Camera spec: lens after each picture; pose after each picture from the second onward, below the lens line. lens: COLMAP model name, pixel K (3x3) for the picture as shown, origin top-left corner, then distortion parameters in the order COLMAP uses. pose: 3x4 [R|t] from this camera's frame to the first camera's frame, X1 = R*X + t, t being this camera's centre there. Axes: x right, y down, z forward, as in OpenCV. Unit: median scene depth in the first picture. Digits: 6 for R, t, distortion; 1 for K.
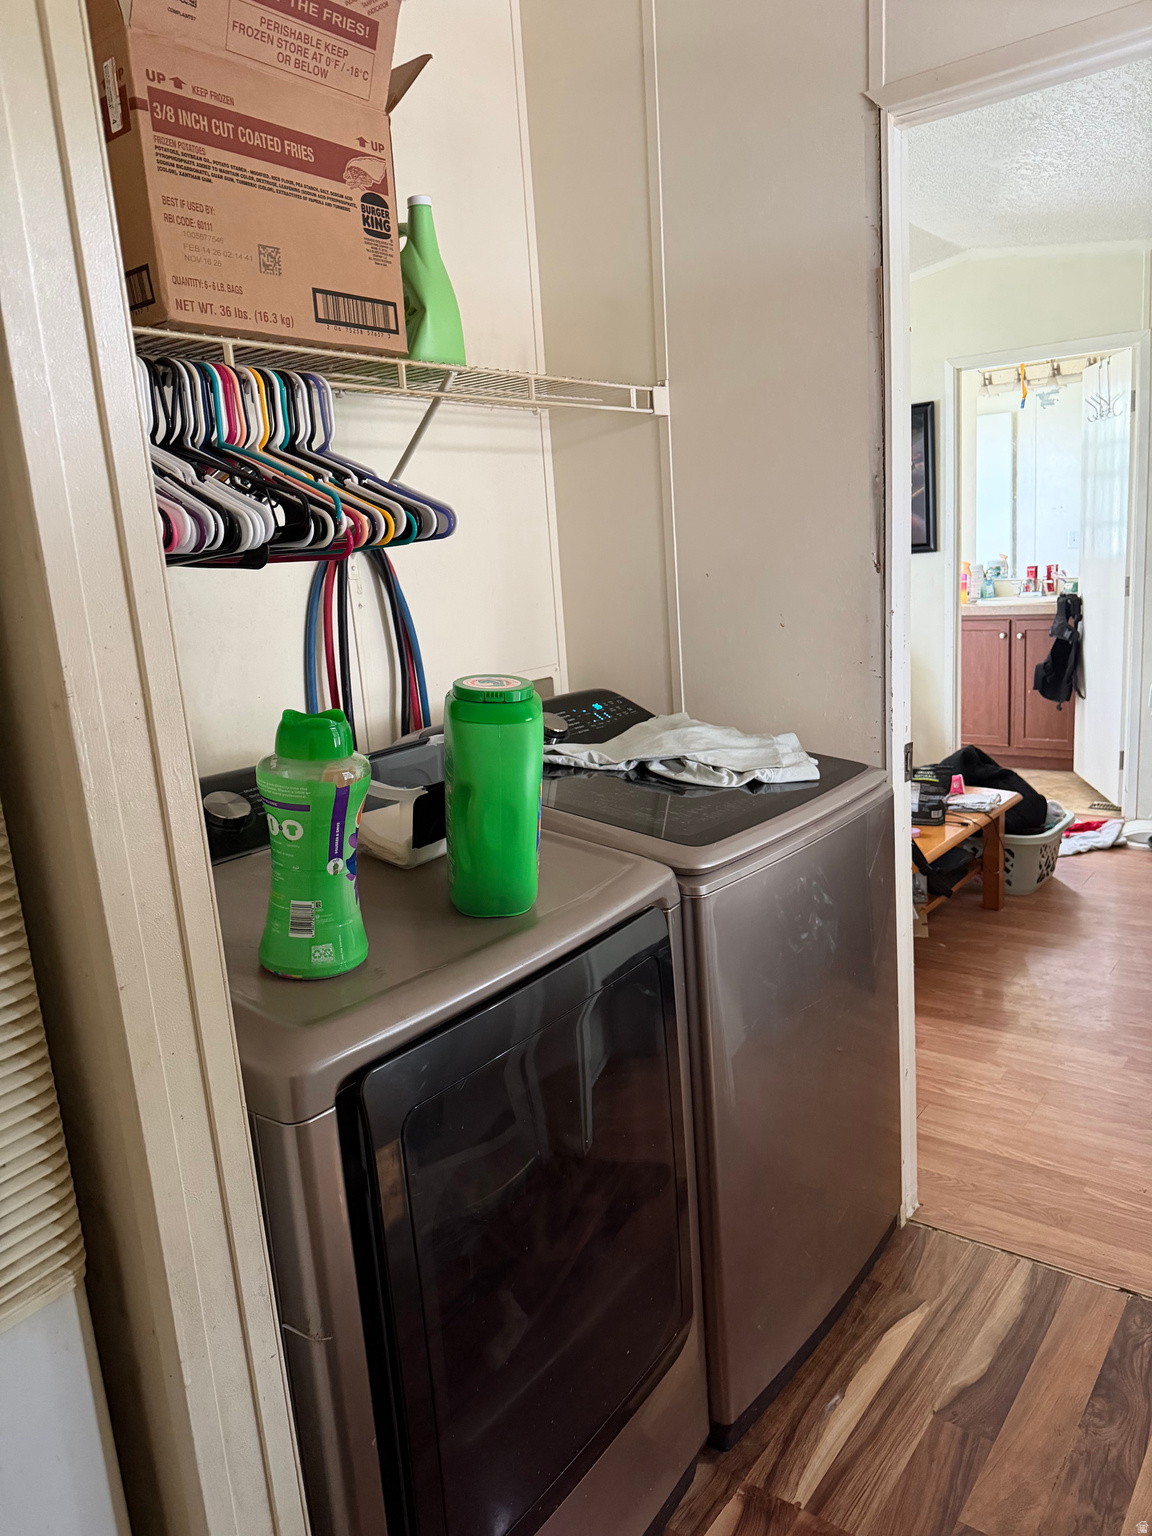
lens RADIAL K [[1088.0, 0, 581.0], [0, 1088.0, 760.3], [0, 0, 1]] dist [-0.001732, -0.013770]
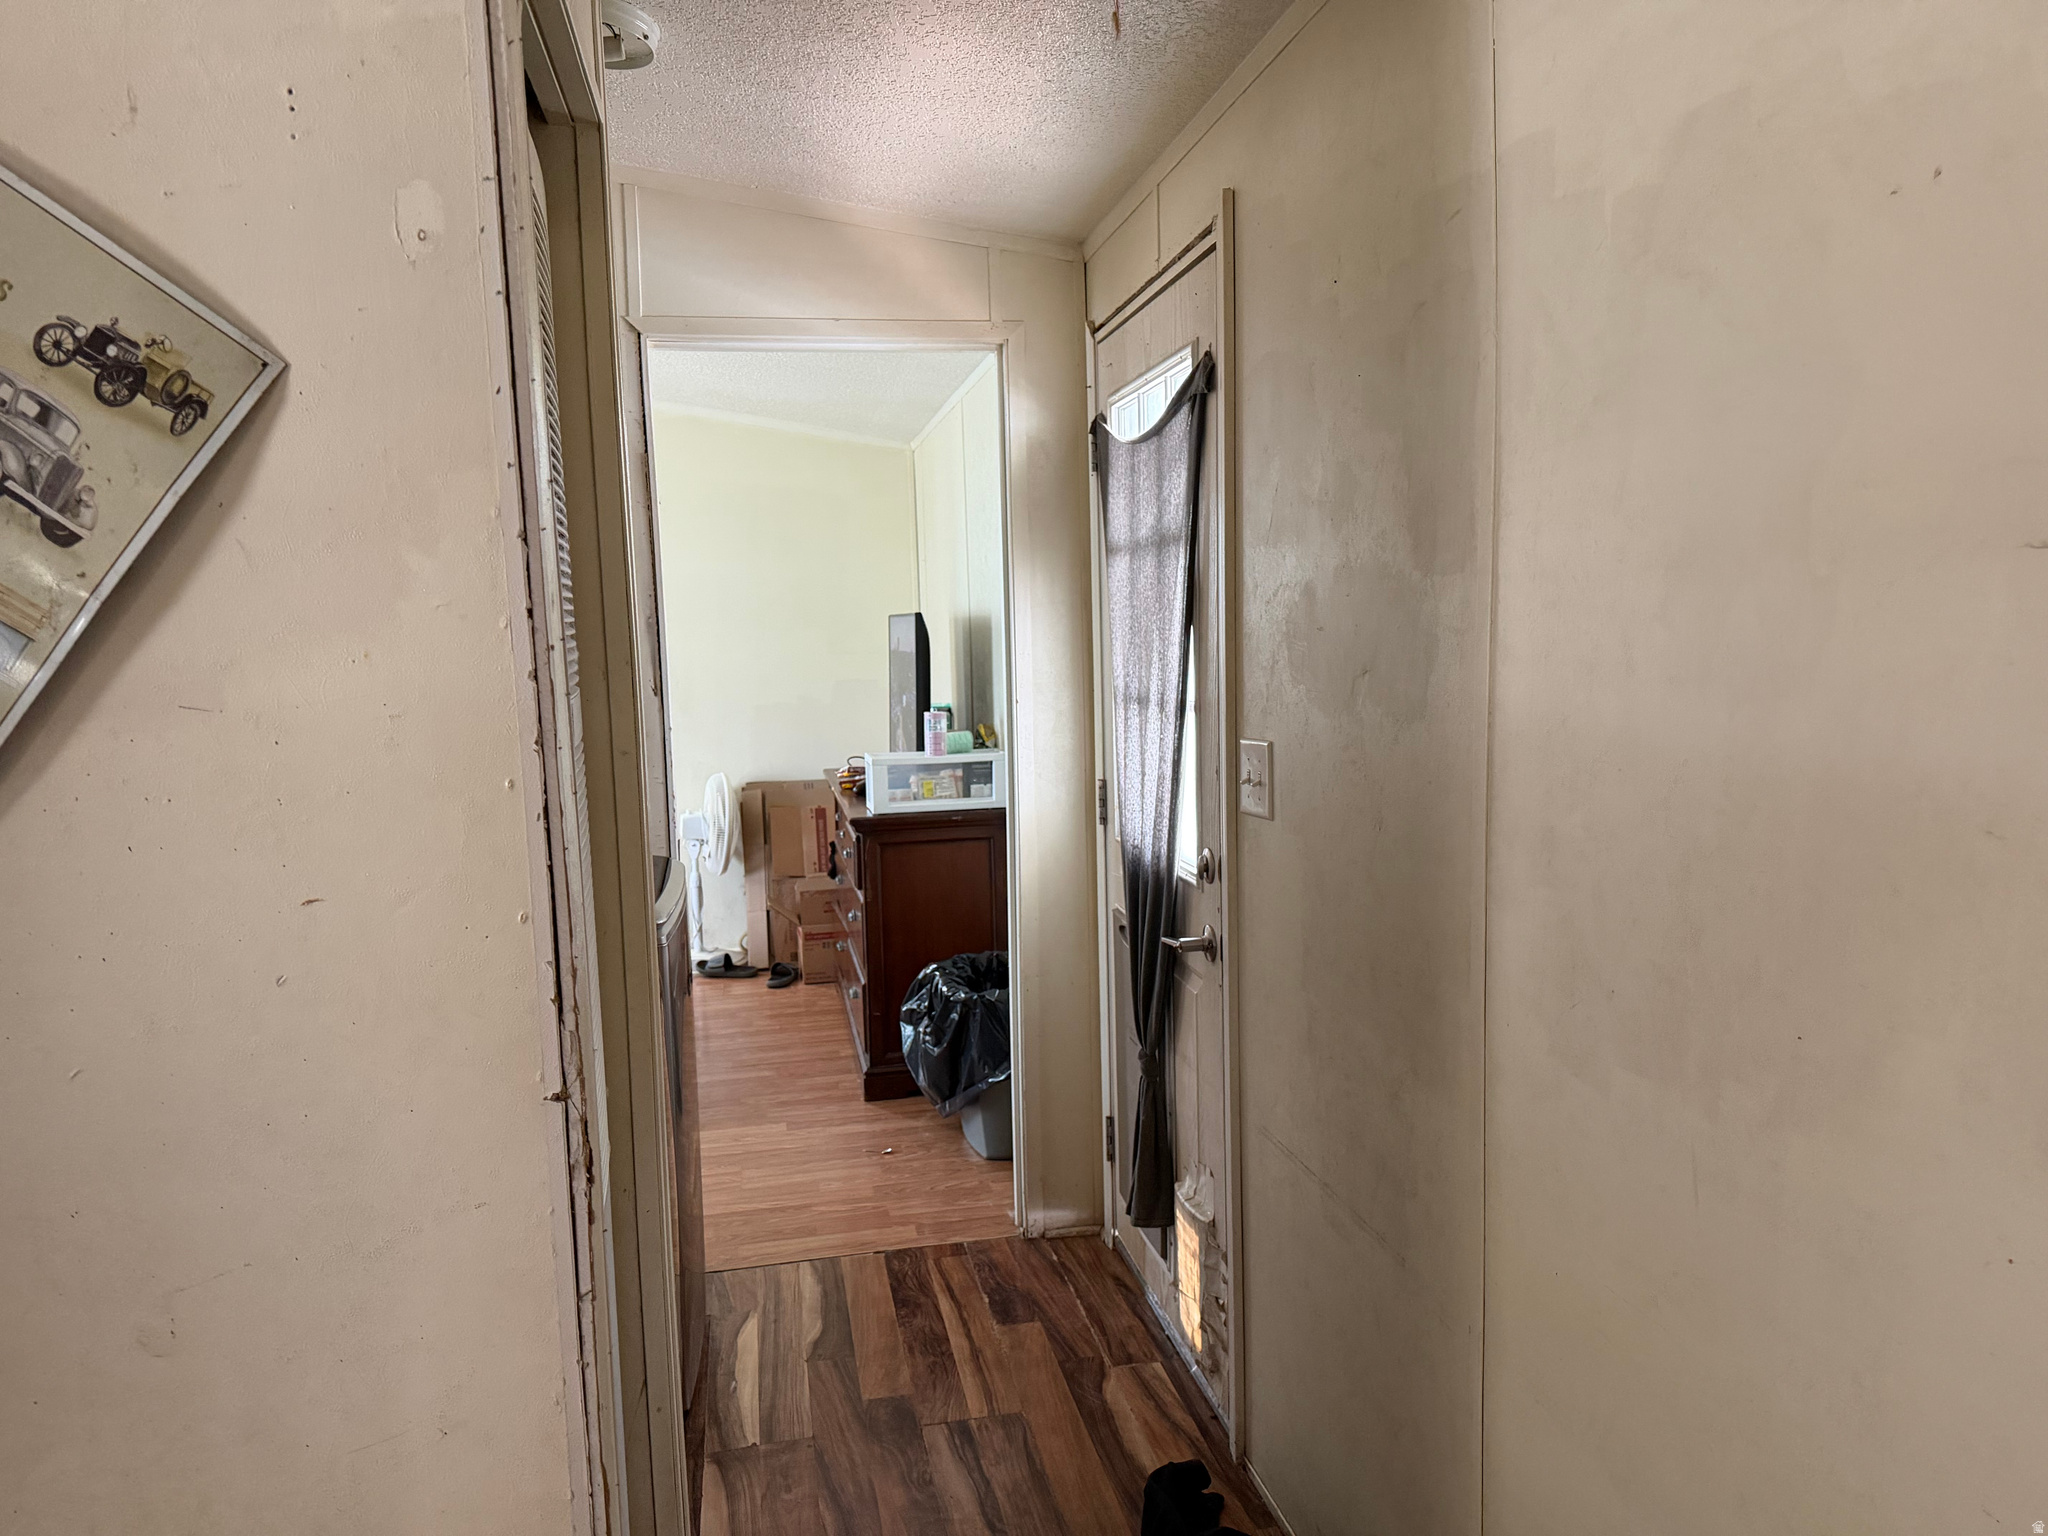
lens RADIAL K [[1450.7, 0, 1029.1], [0, 1450.7, 767.5], [0, 0, 1]] dist [-0.001732, -0.013770]
pose [[0.661195, -0.034511, 0.749420, -0.661537], [0.134878, 0.988133, -0.073496, 0.079475], [-0.737990, 0.149675, 0.658003, -0.348533]]
